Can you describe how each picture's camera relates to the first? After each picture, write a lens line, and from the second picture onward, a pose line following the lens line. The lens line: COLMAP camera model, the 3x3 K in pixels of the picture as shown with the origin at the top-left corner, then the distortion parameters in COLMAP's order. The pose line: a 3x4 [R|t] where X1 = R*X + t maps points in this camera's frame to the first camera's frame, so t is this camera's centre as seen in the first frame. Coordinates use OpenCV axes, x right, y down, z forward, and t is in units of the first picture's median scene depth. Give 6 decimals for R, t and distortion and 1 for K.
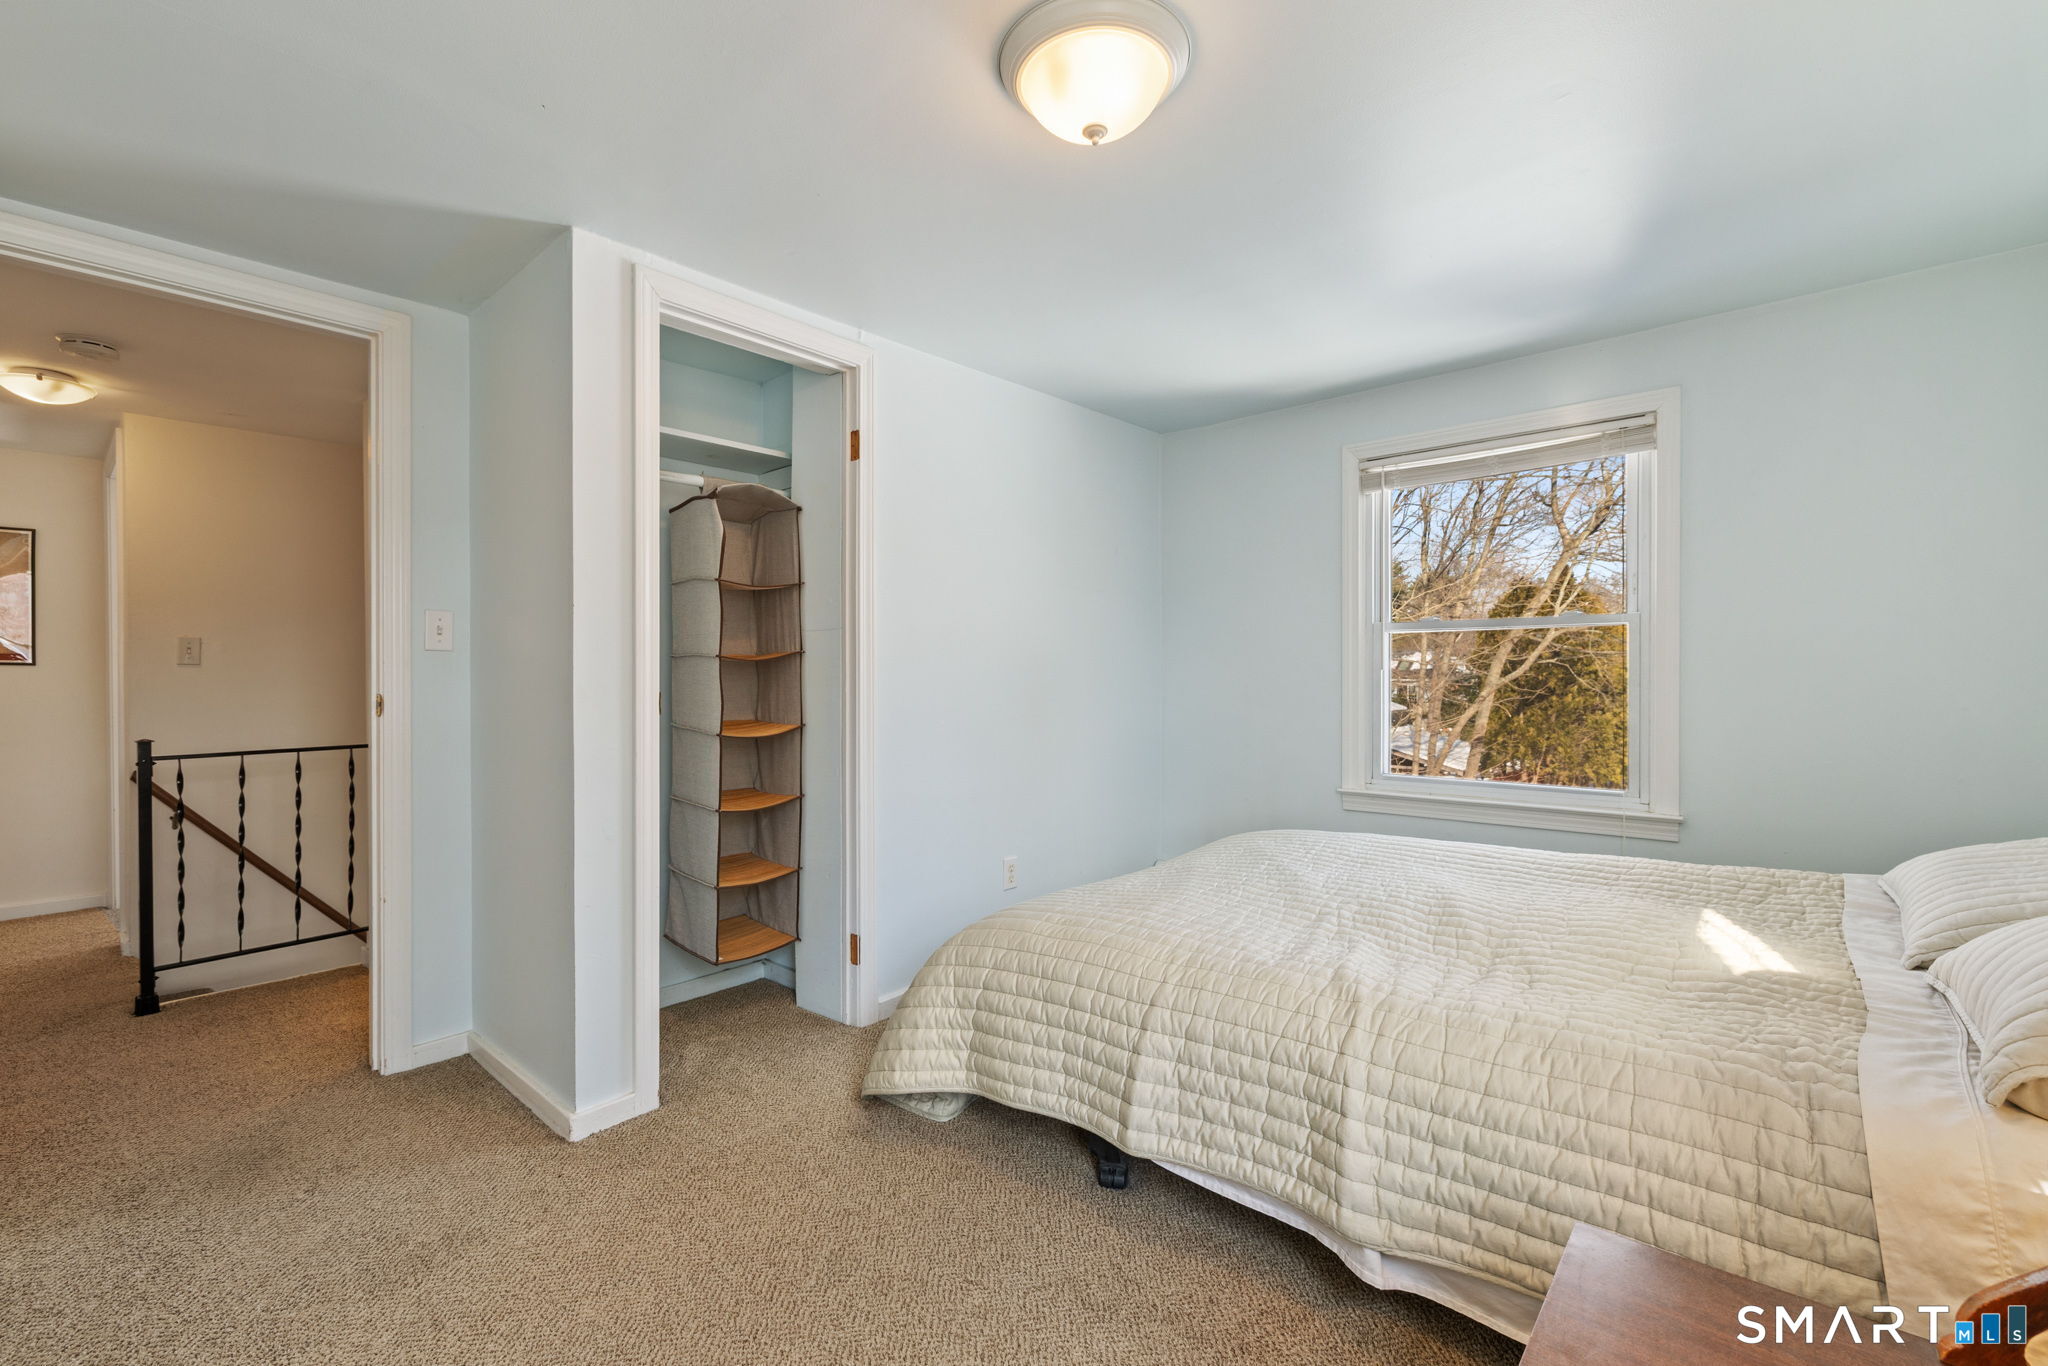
lens RADIAL K [[877.6, 0, 1017.7], [0, 877.6, 670.8], [0, 0, 1]] dist [-0.005390, -0.000493]
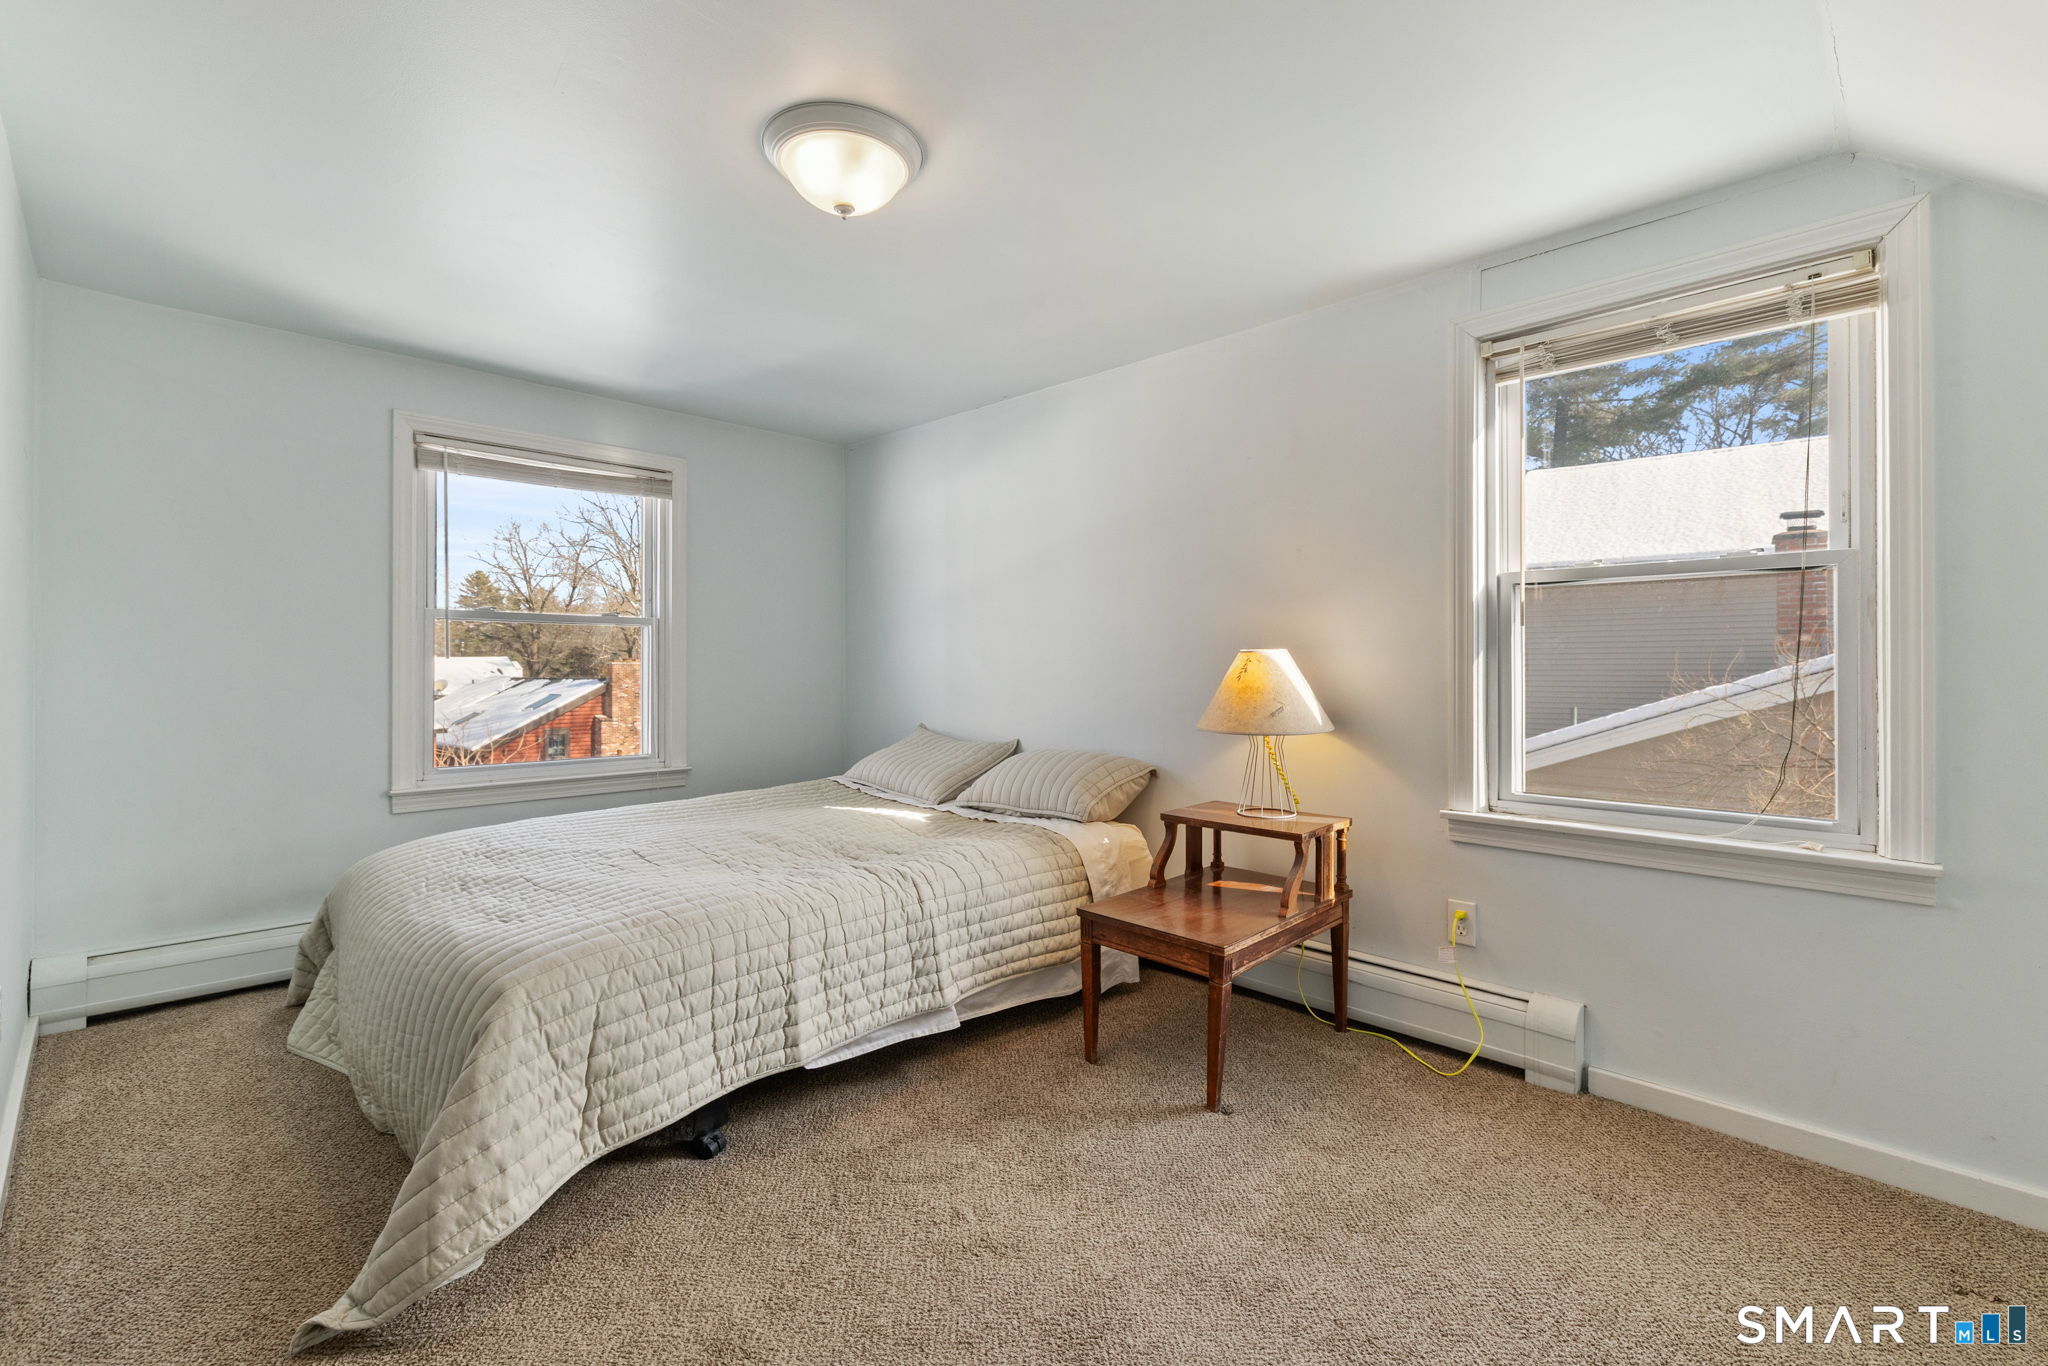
lens RADIAL K [[877.6, 0, 1022.2], [0, 877.6, 677.8], [0, 0, 1]] dist [-0.005390, -0.000493]
pose [[0.037592, -0.002854, 0.999289, -0.905951], [0.006414, 0.999976, 0.002614, 0.034303], [-0.999273, 0.006311, 0.037610, 0.602343]]
